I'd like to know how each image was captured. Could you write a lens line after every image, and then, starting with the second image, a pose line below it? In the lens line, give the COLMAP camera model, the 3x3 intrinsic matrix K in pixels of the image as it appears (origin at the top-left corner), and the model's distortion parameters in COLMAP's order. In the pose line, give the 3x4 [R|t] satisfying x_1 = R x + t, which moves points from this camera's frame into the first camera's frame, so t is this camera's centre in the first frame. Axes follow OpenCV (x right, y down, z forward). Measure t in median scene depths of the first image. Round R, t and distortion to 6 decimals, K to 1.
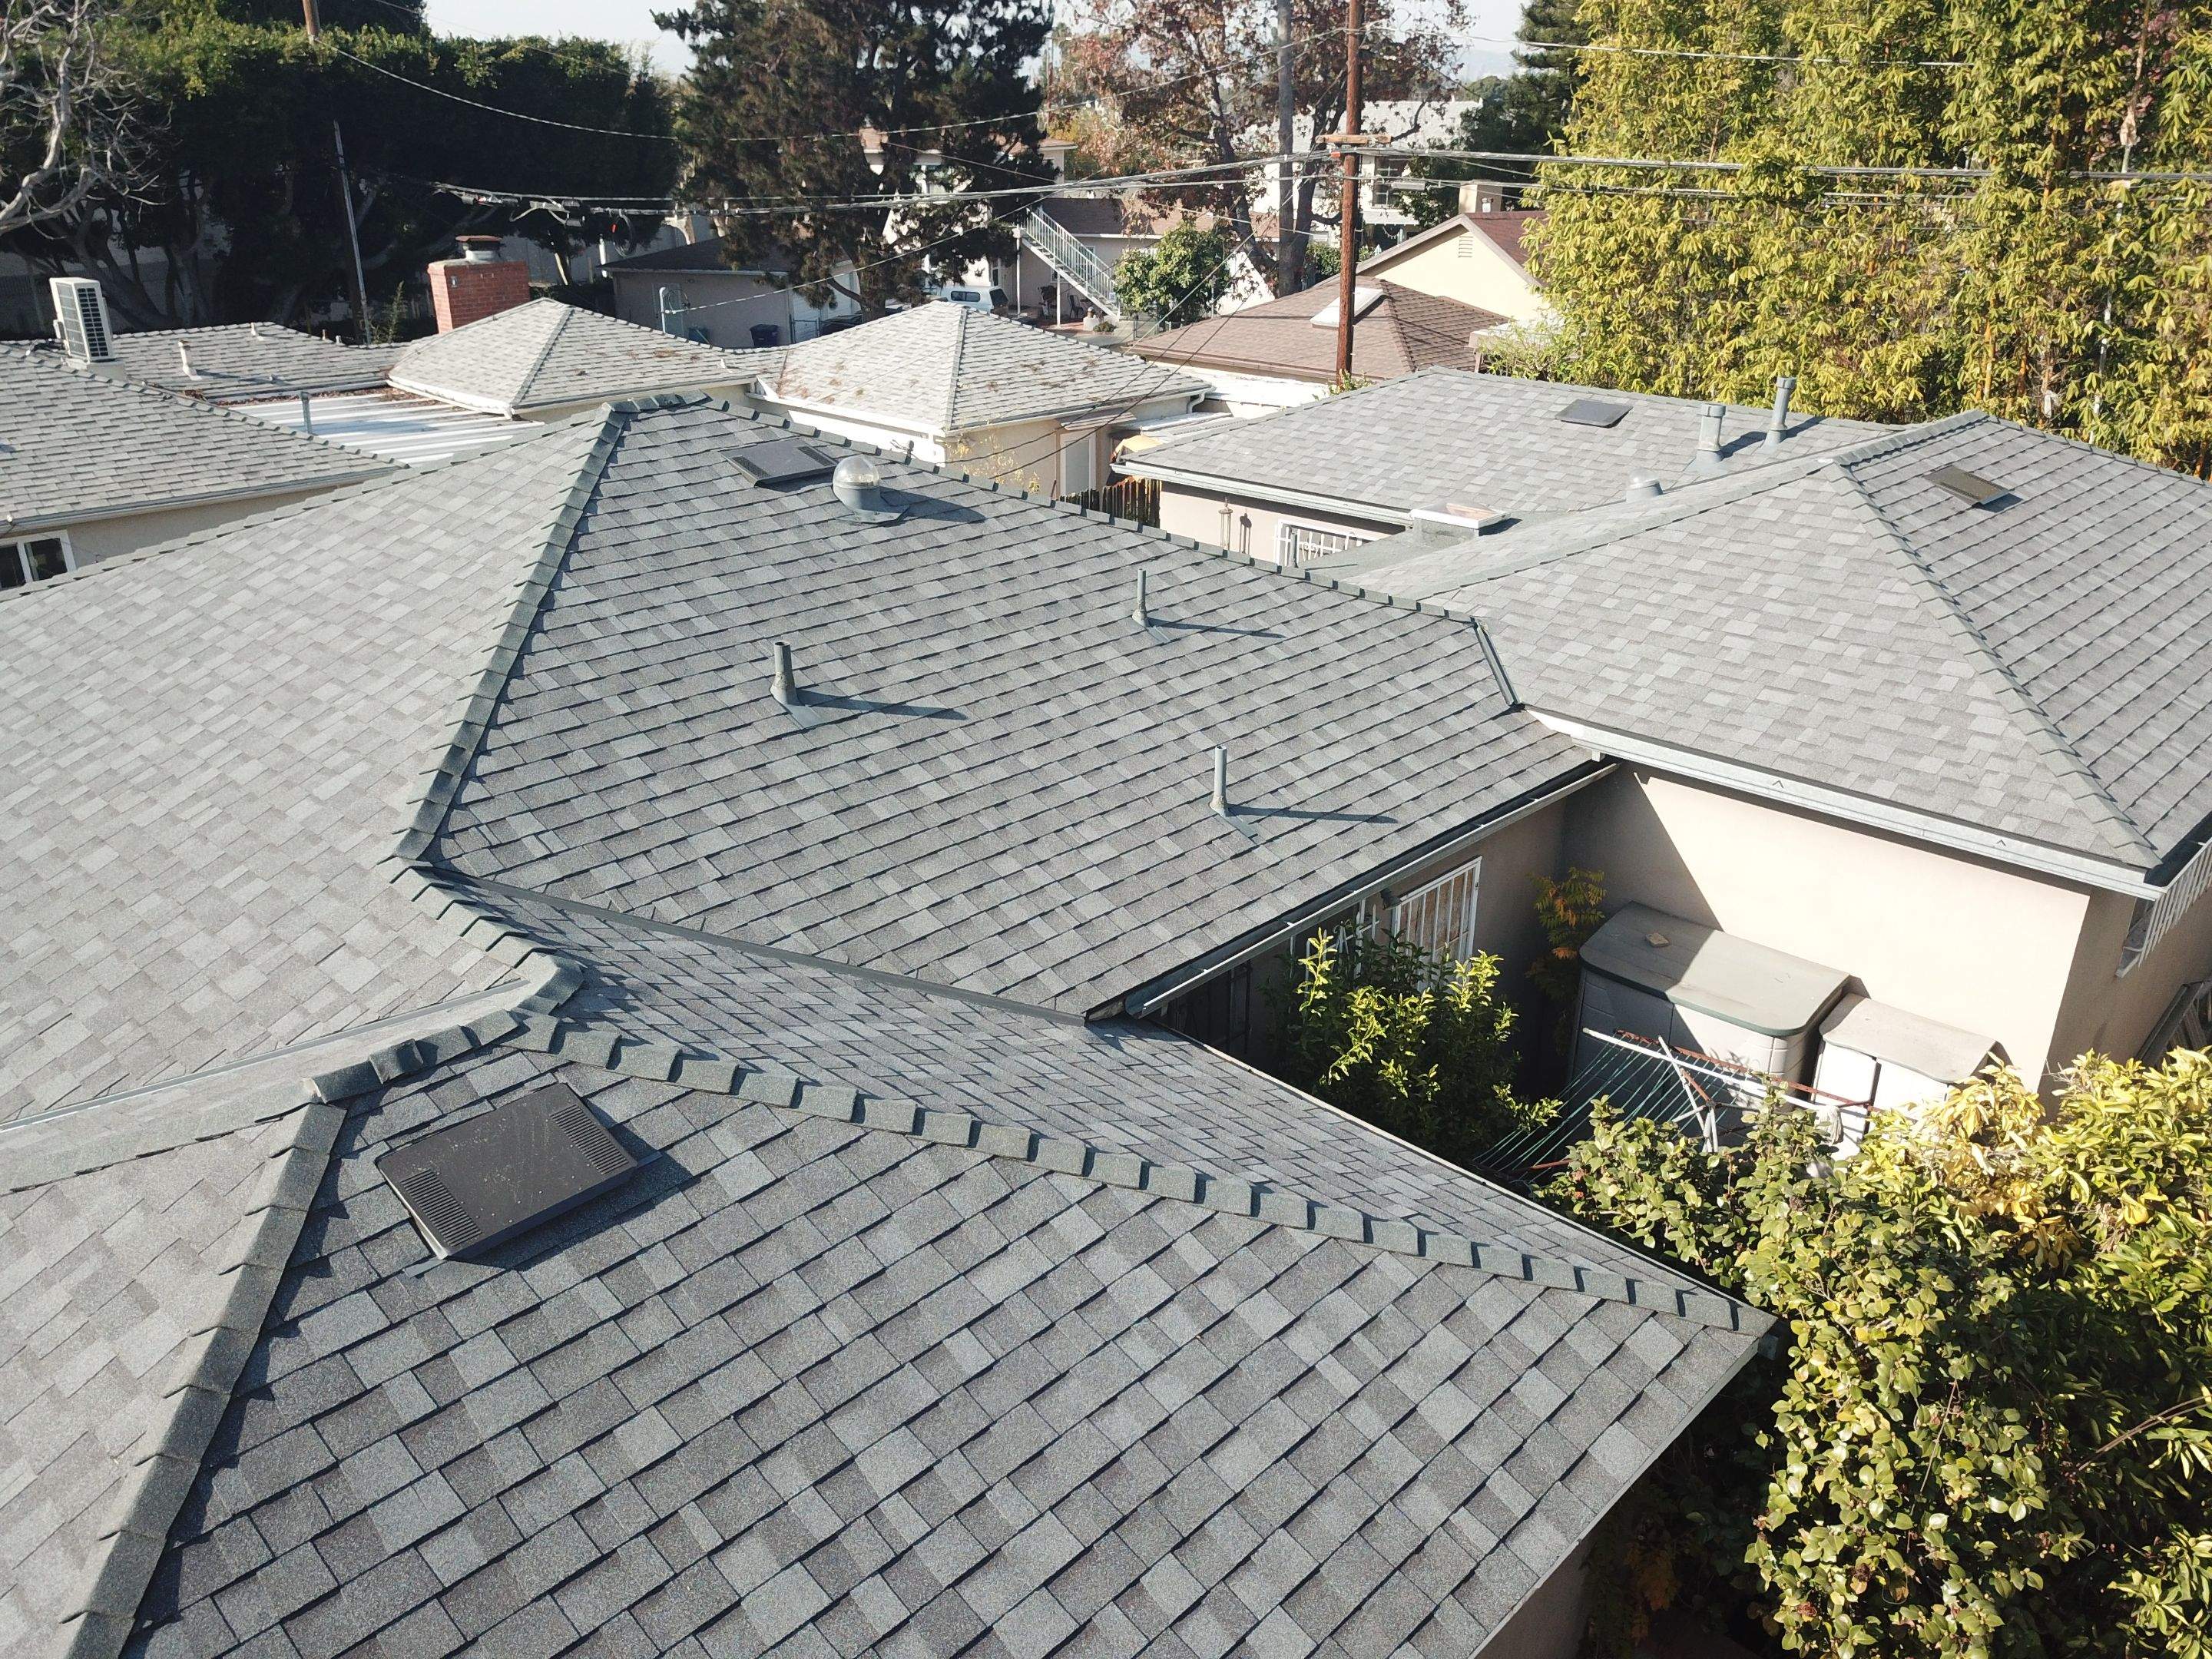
lens RADIAL K [[1699.2, 0, 1098.5], [0, 1699.2, 826.3], [0, 0, 1]] dist [0.006914, 0.002898]
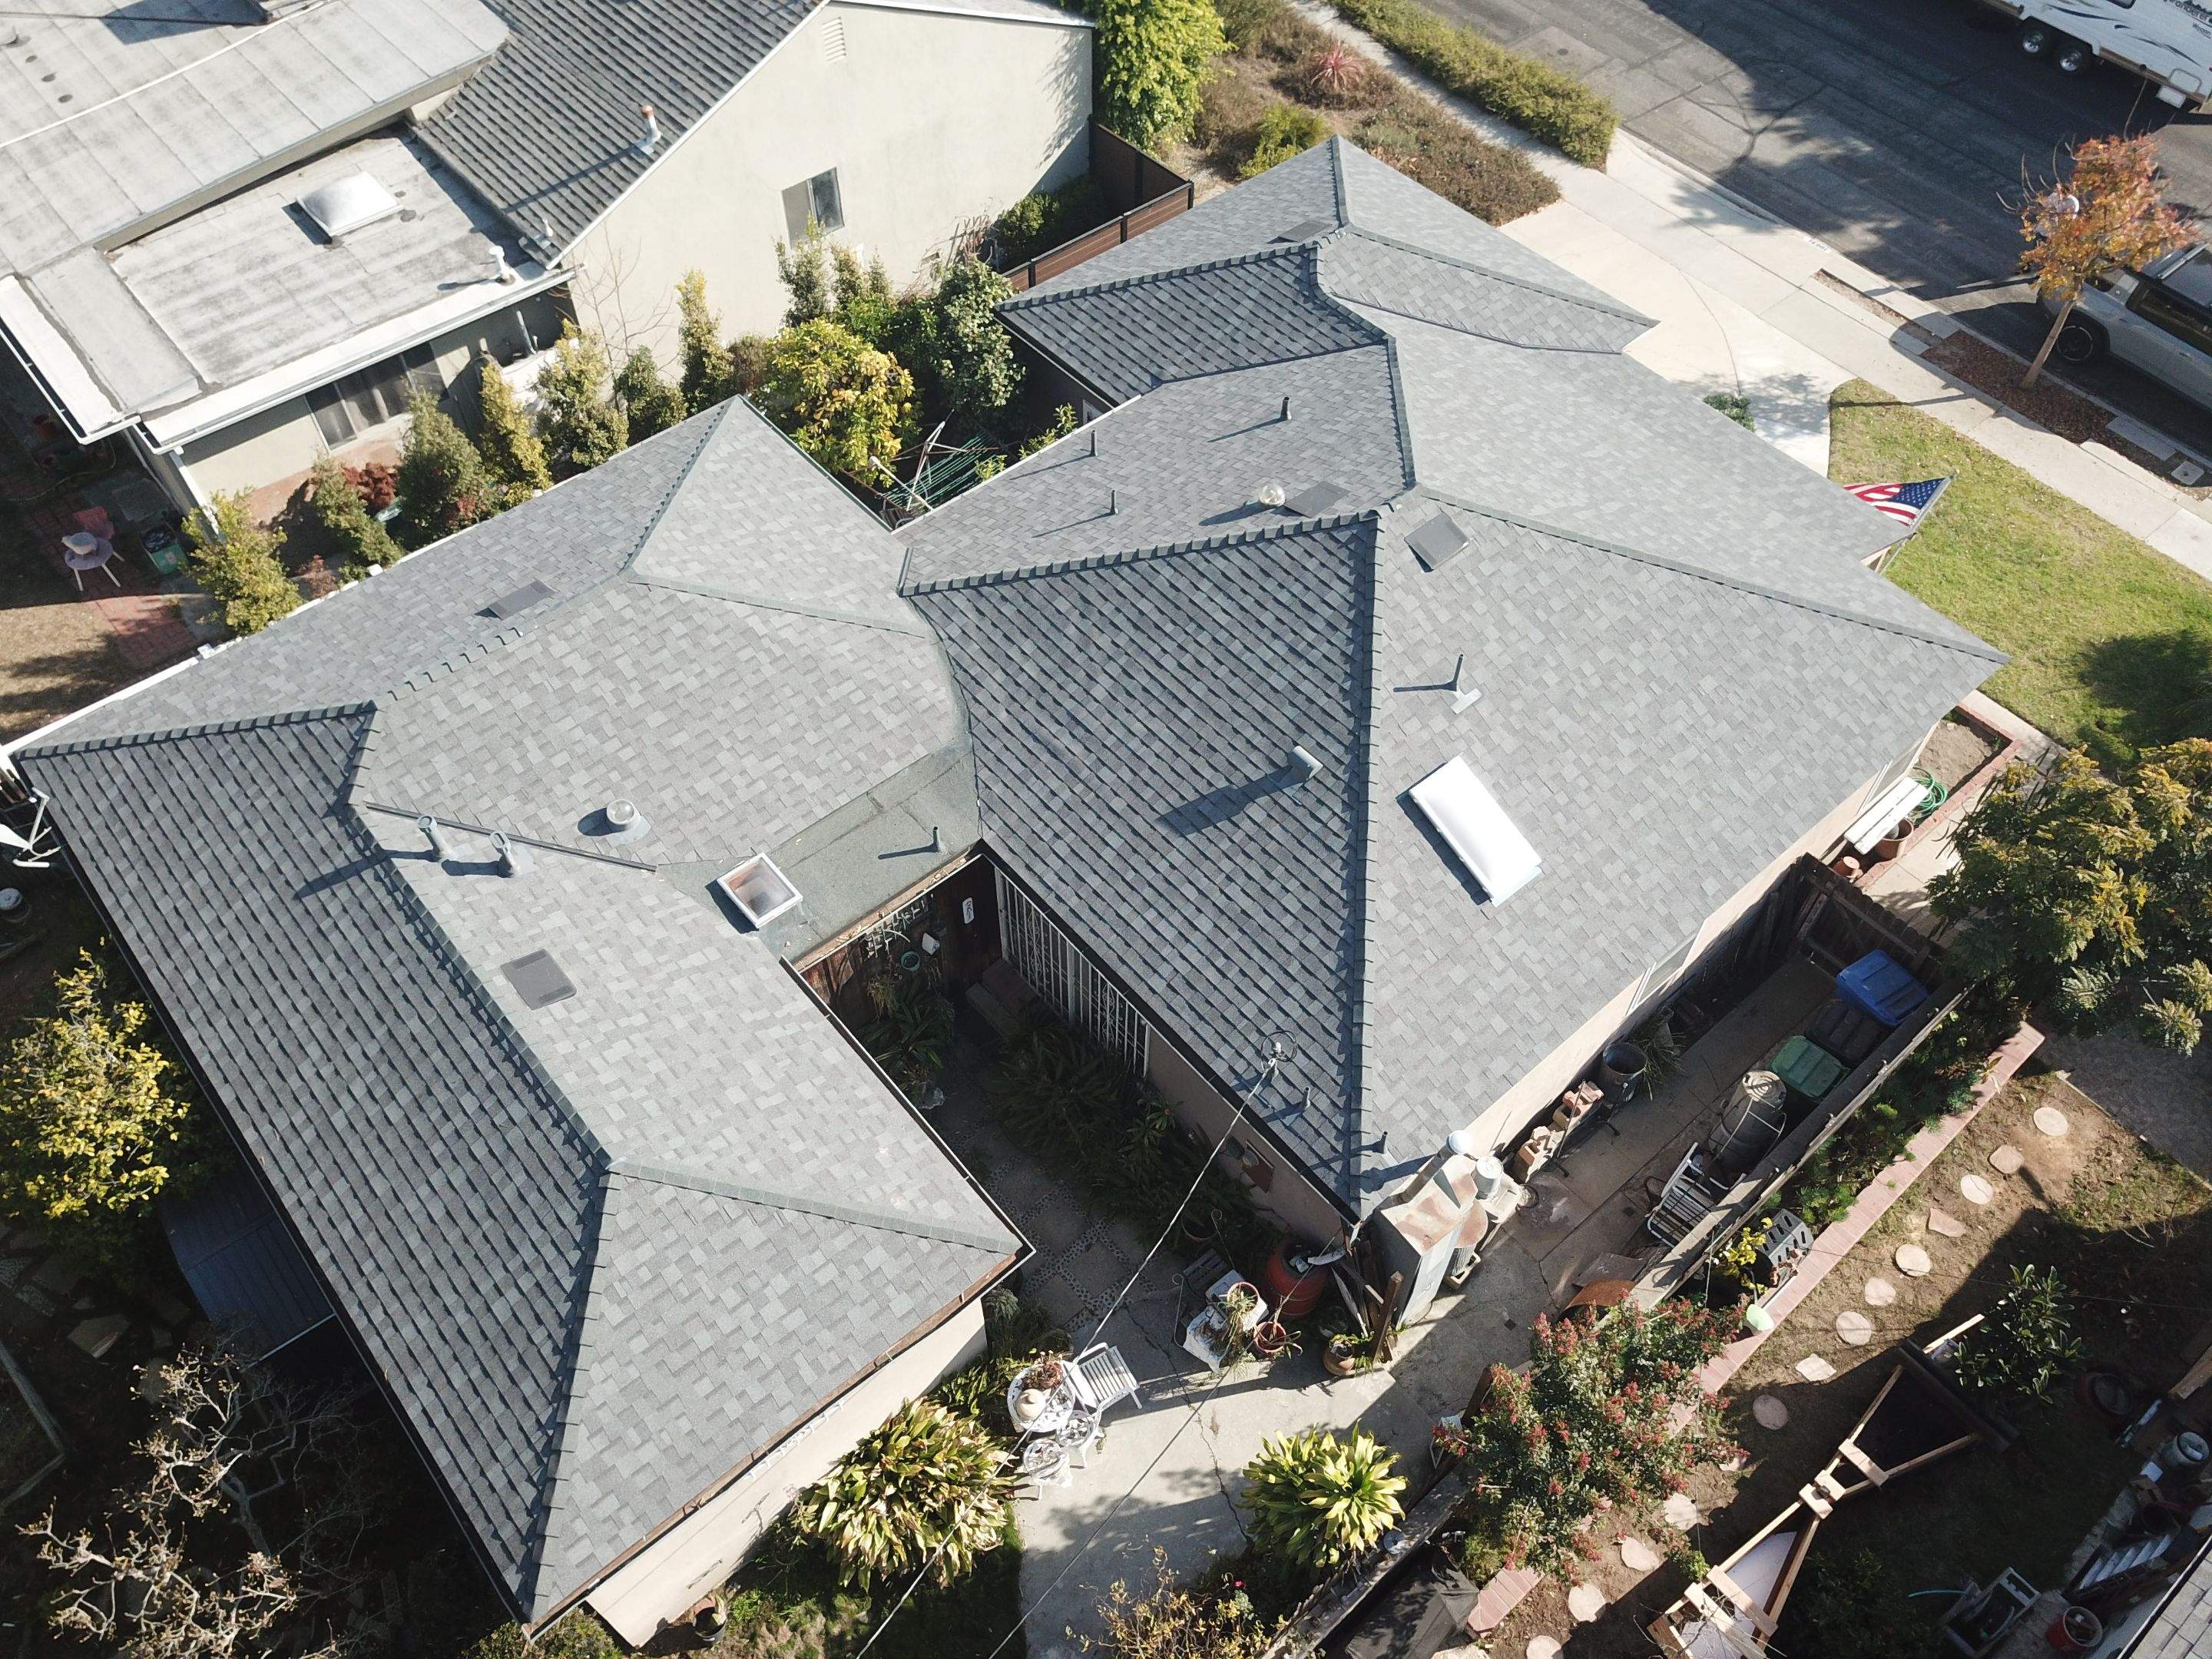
lens RADIAL K [[1691.1, 0, 1100.0], [0, 1691.1, 828.9], [0, 0, 1]] dist [0.017995, -0.026403]
pose [[-0.995063, -0.080668, 0.057813, -0.102840], [0.036414, 0.245145, 0.968802, -1.973100], [-0.092324, 0.966125, -0.240997, 1.920414]]
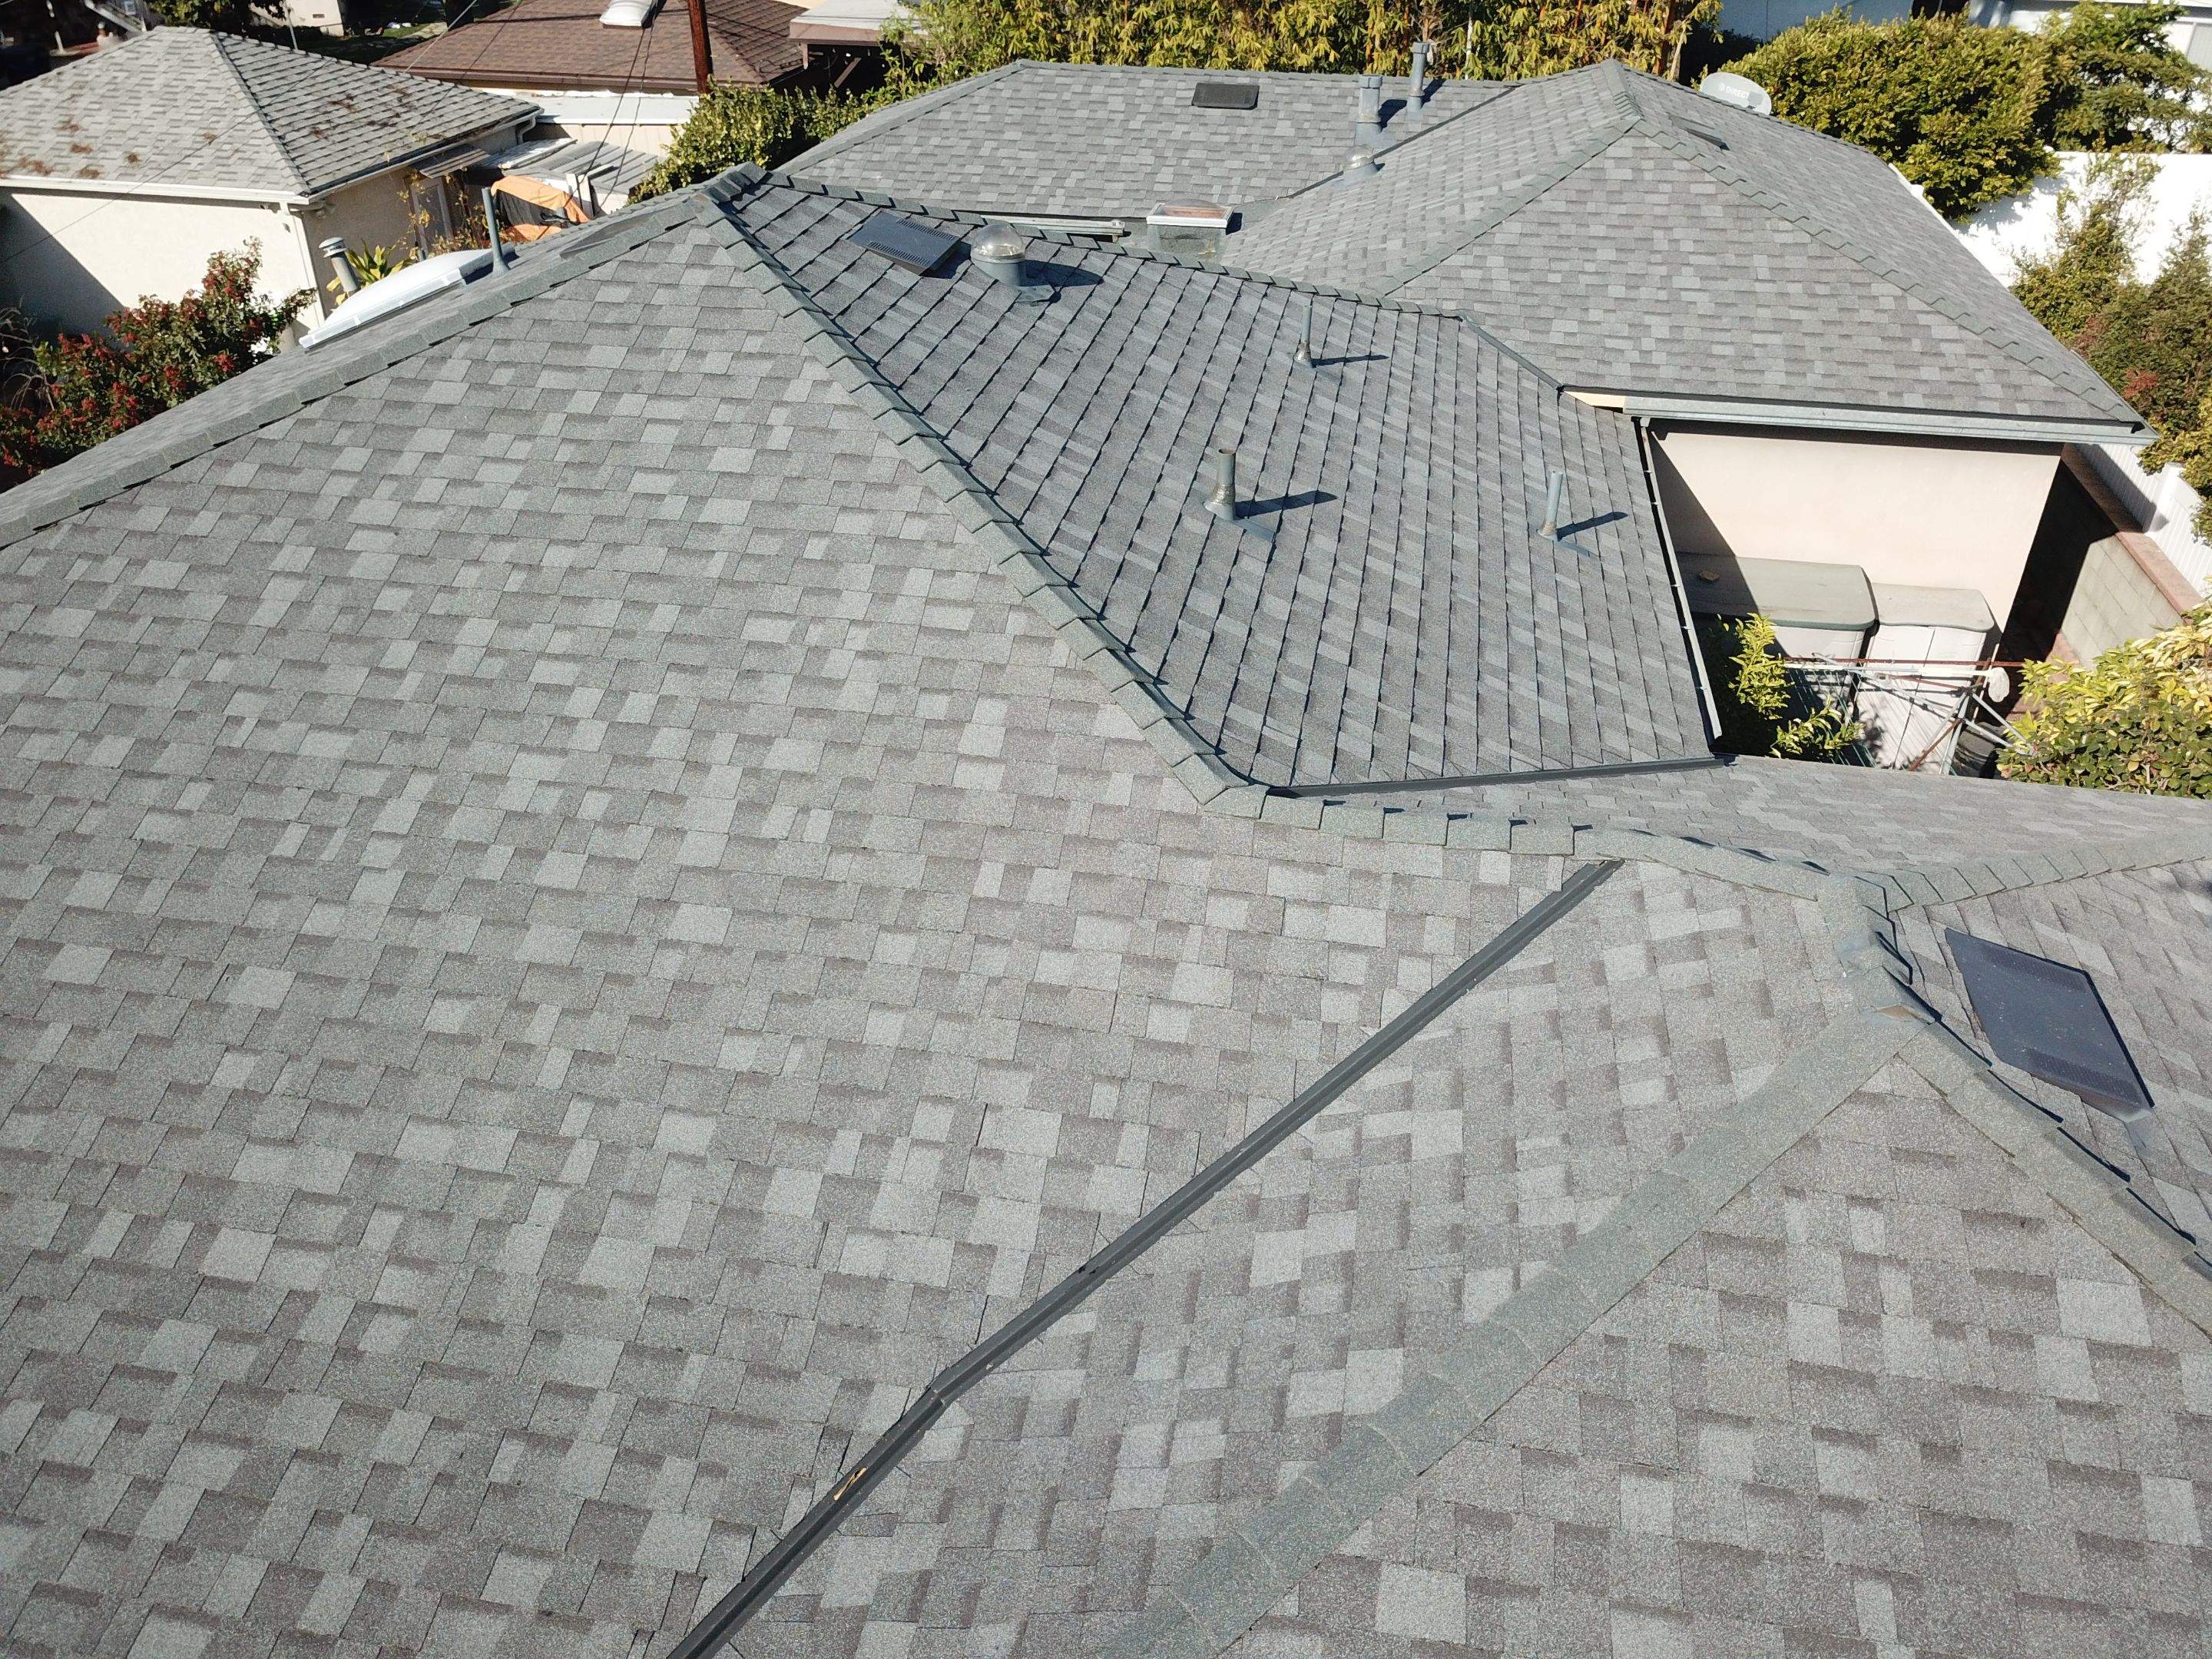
lens RADIAL K [[1701.5, 0, 1102.8], [0, 1701.5, 823.4], [0, 0, 1]] dist [0.010116, -0.005329]
pose [[0.833889, -0.292067, 0.468323, -0.627637], [0.213010, 0.953078, 0.215101, -0.113682], [-0.509172, -0.079613, 0.856974, 0.246810]]
